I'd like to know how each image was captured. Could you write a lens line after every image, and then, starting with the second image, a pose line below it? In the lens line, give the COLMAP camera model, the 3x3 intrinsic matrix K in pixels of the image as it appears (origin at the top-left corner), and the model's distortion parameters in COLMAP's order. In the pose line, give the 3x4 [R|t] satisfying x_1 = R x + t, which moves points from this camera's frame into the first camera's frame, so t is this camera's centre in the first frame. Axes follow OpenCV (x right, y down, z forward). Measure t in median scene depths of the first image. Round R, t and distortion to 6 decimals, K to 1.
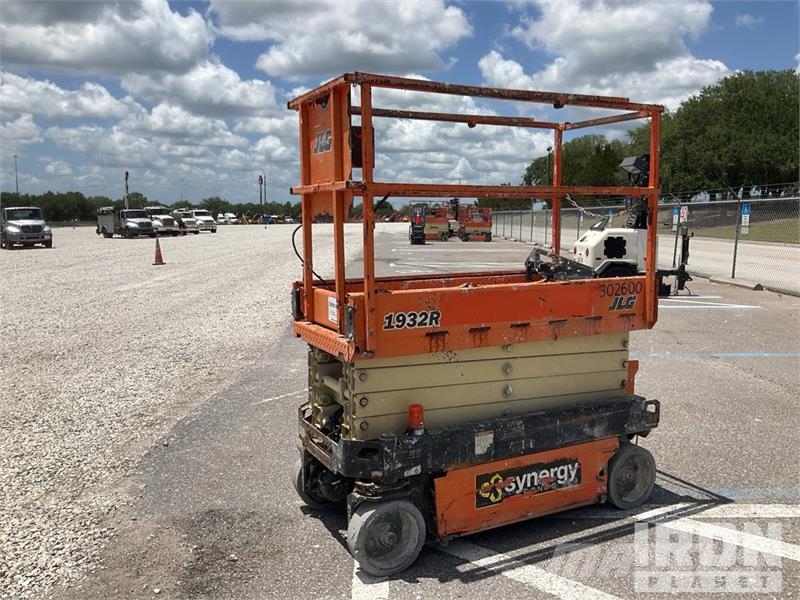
lens RADIAL K [[664.5, 0, 400.9], [0, 664.5, 295.1], [0, 0, 1]] dist [0.080058, -0.150739]
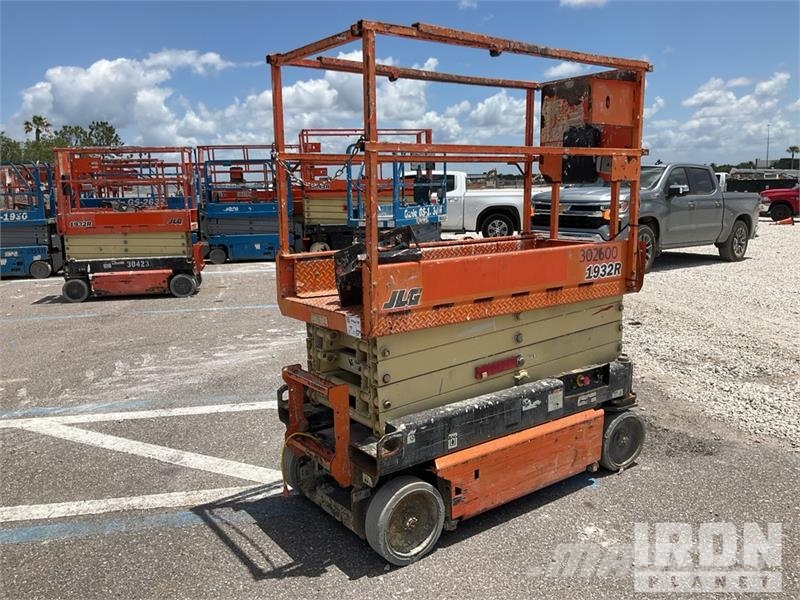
lens RADIAL K [[657.7, 0, 402.5], [0, 657.7, 290.0], [0, 0, 1]] dist [0.111129, -0.251940]
pose [[0.987887, -0.037736, 0.150515, -0.208777], [0.030236, 0.998199, 0.051810, 0.000202], [-0.152199, -0.046632, 0.987249, -0.036913]]
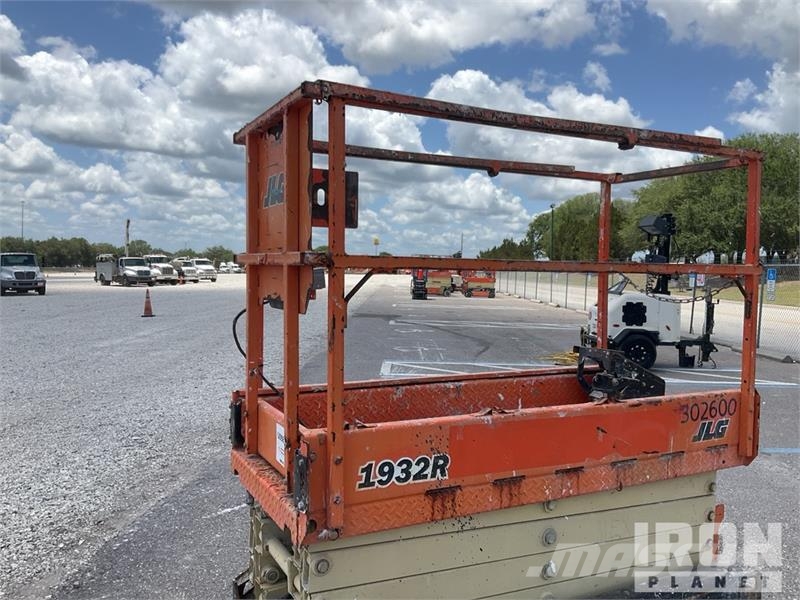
lens RADIAL K [[667.5, 0, 400.0], [0, 667.5, 300.0], [0, 0, 1]] dist [0.069832, -0.130987]
pose [[0.999752, 0.021890, -0.004056, 0.004985], [-0.022122, 0.997259, -0.070601, -0.032843], [0.002499, 0.070673, 0.997496, 0.147065]]
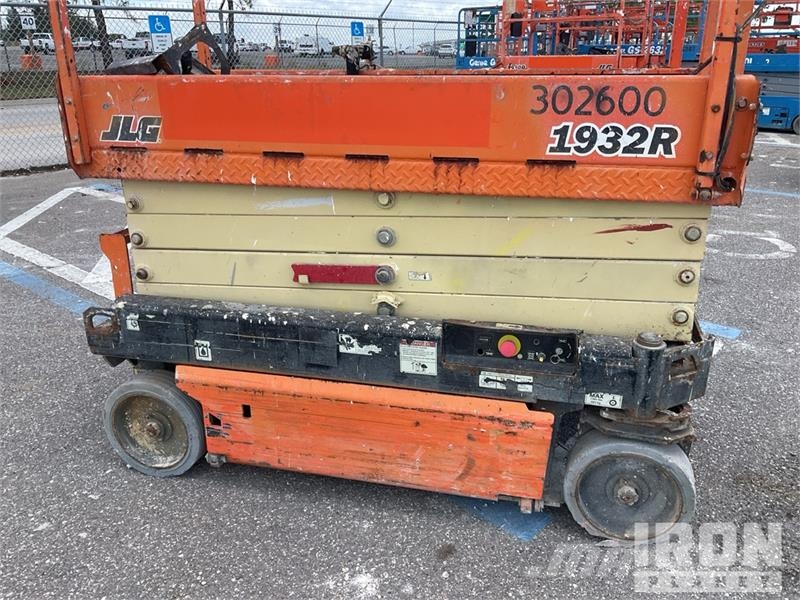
lens RADIAL K [[664.5, 0, 400.9], [0, 664.5, 295.1], [0, 0, 1]] dist [0.080058, -0.150739]
pose [[0.748198, 0.223171, -0.624816, 0.104962], [-0.063096, 0.961397, 0.267835, 0.009801], [0.660469, -0.160970, 0.733396, 0.197394]]
